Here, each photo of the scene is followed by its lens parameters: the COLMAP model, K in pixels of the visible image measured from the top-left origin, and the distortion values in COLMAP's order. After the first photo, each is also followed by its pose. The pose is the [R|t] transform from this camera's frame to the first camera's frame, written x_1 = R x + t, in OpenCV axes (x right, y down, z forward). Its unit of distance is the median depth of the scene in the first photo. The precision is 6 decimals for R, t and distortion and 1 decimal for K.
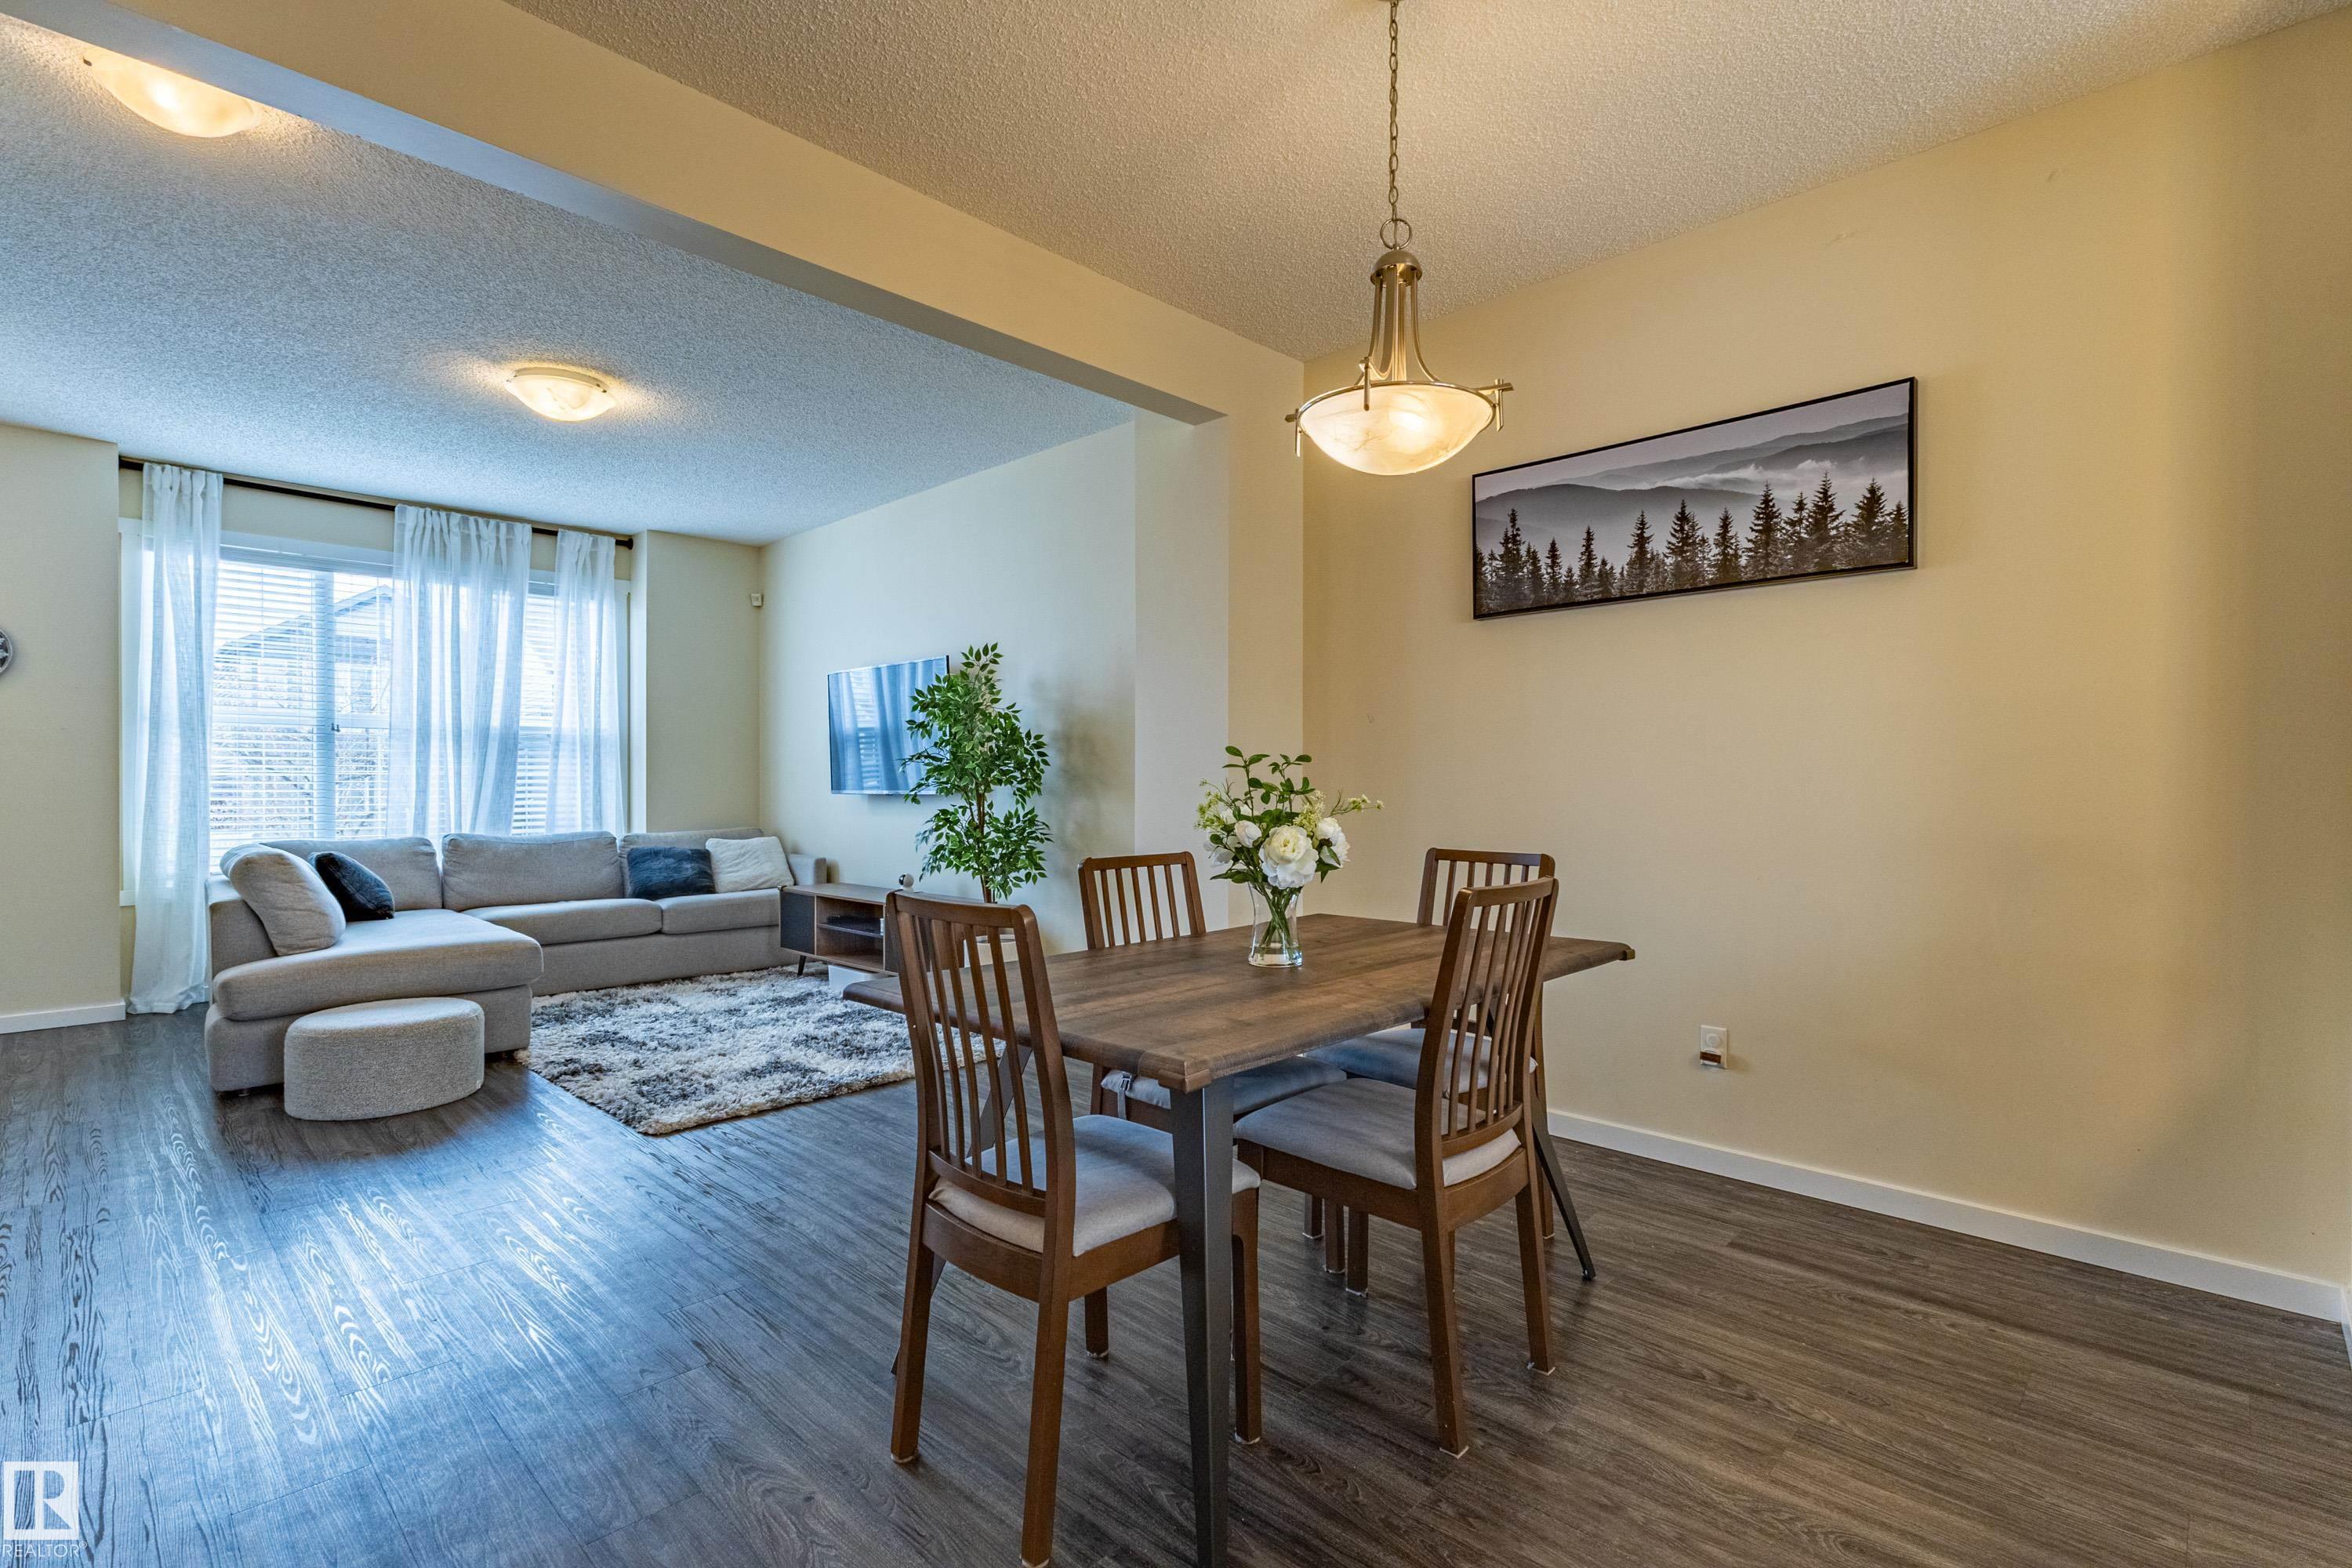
lens RADIAL K [[1117.7, 0, 1186.8], [0, 1117.7, 786.5], [0, 0, 1]] dist [0.005619, -0.000574]
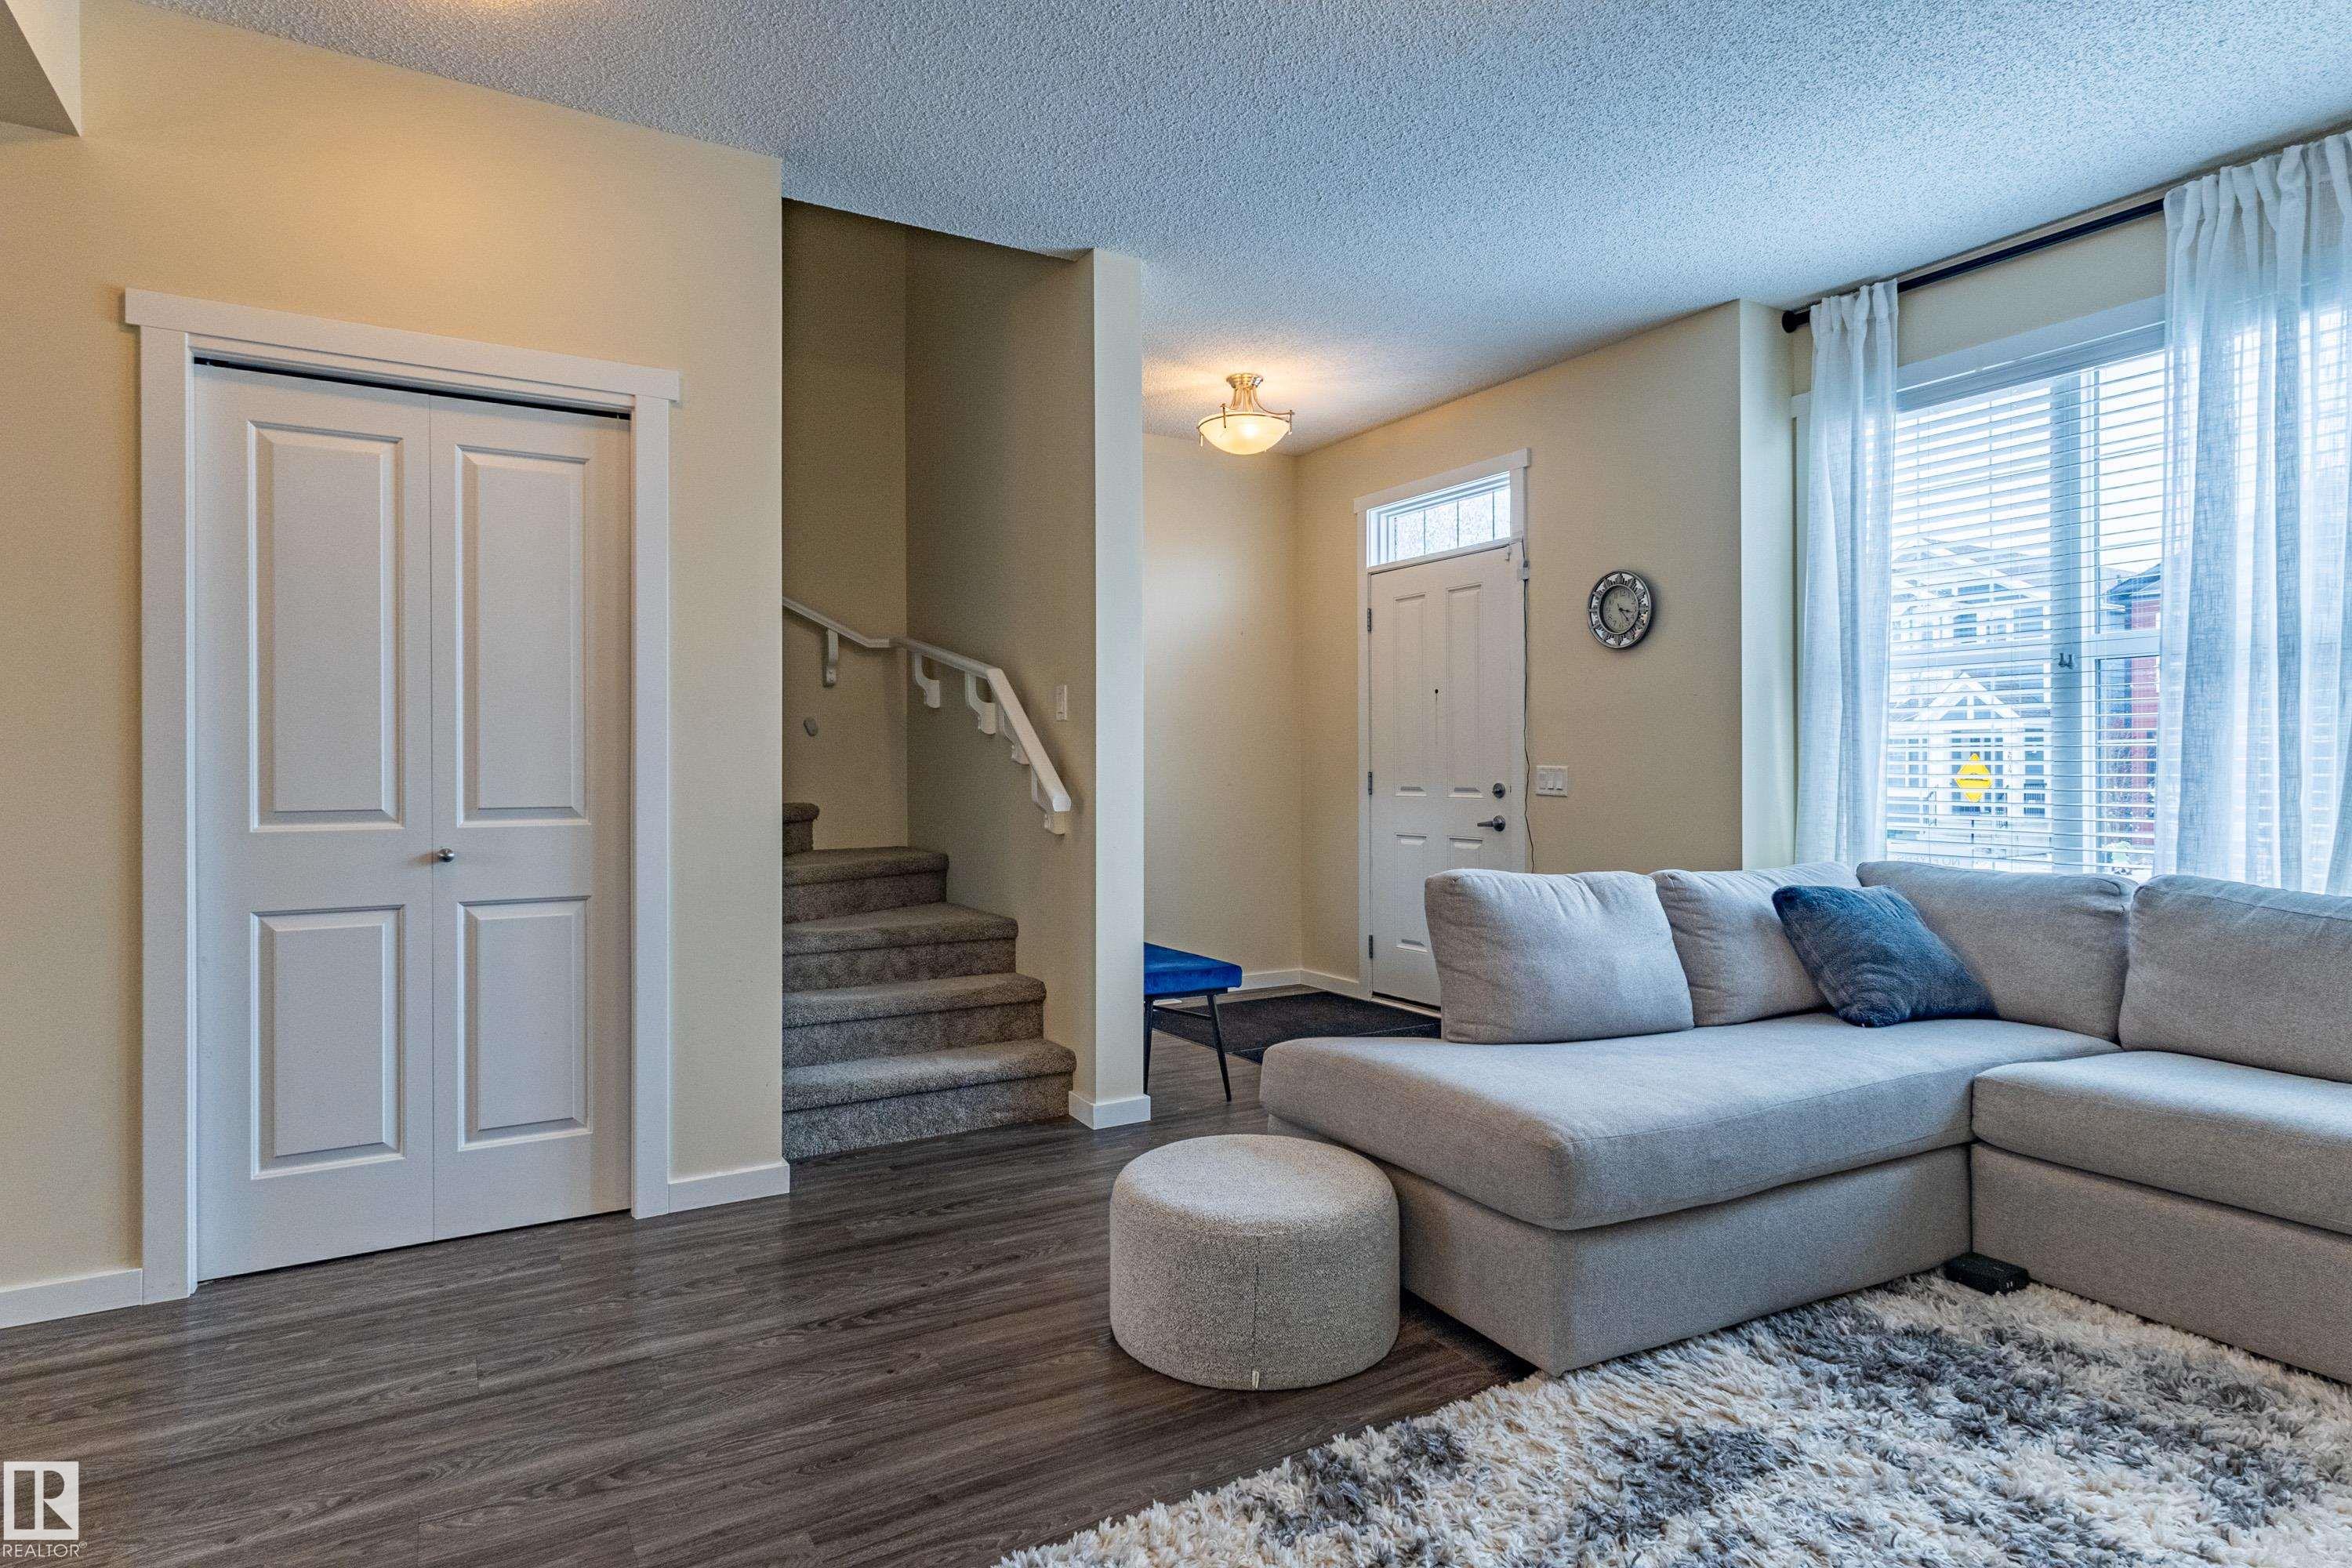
lens RADIAL K [[1229.7, 0, 1201.1], [0, 1229.7, 767.0], [0, 0, 1]] dist [-0.002822, 0.007672]
pose [[-0.271474, 0.000560, -0.962445, -0.114645], [-0.001216, 0.999999, 0.000925, -0.001746], [0.962445, 0.001421, -0.271473, 1.169802]]
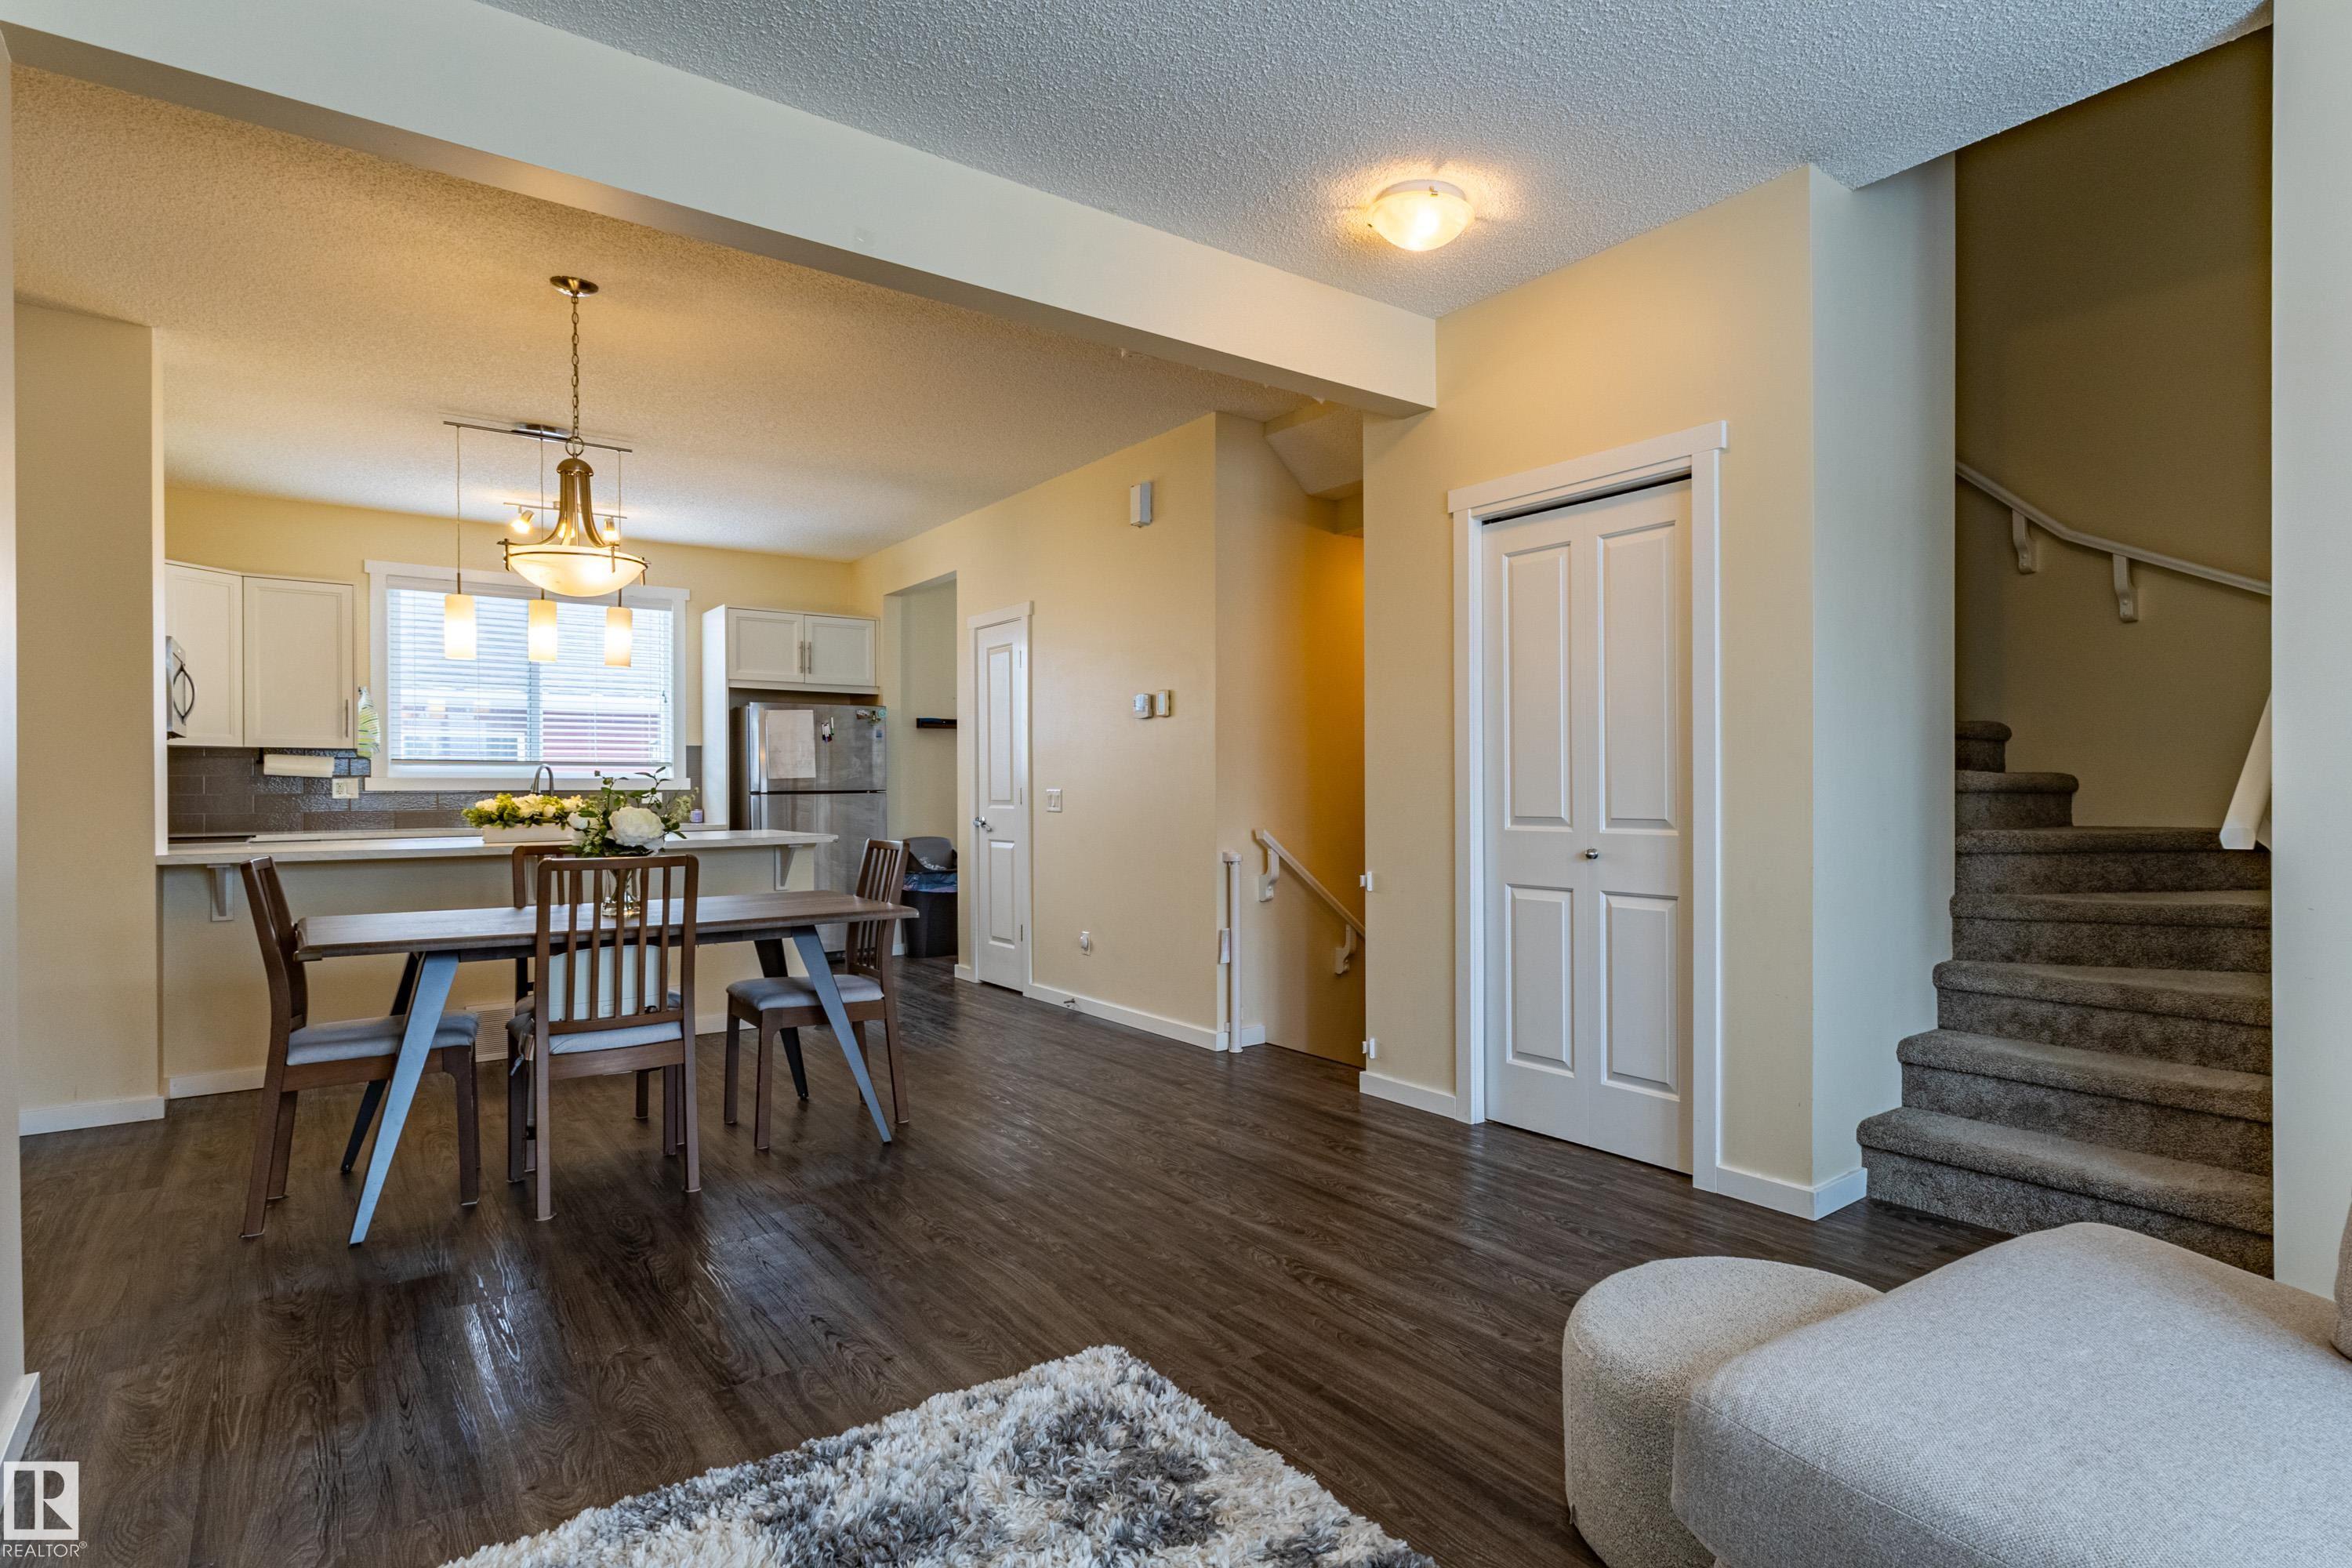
lens RADIAL K [[1229.7, 0, 1346.1], [0, 1229.7, 787.4], [0, 0, 1]] dist [-0.002822, 0.007672]
pose [[-0.995206, 0.005497, 0.097648, -0.620818], [0.005873, 0.999976, 0.003567, -0.003940], [-0.097626, 0.004123, -0.995215, 1.520226]]
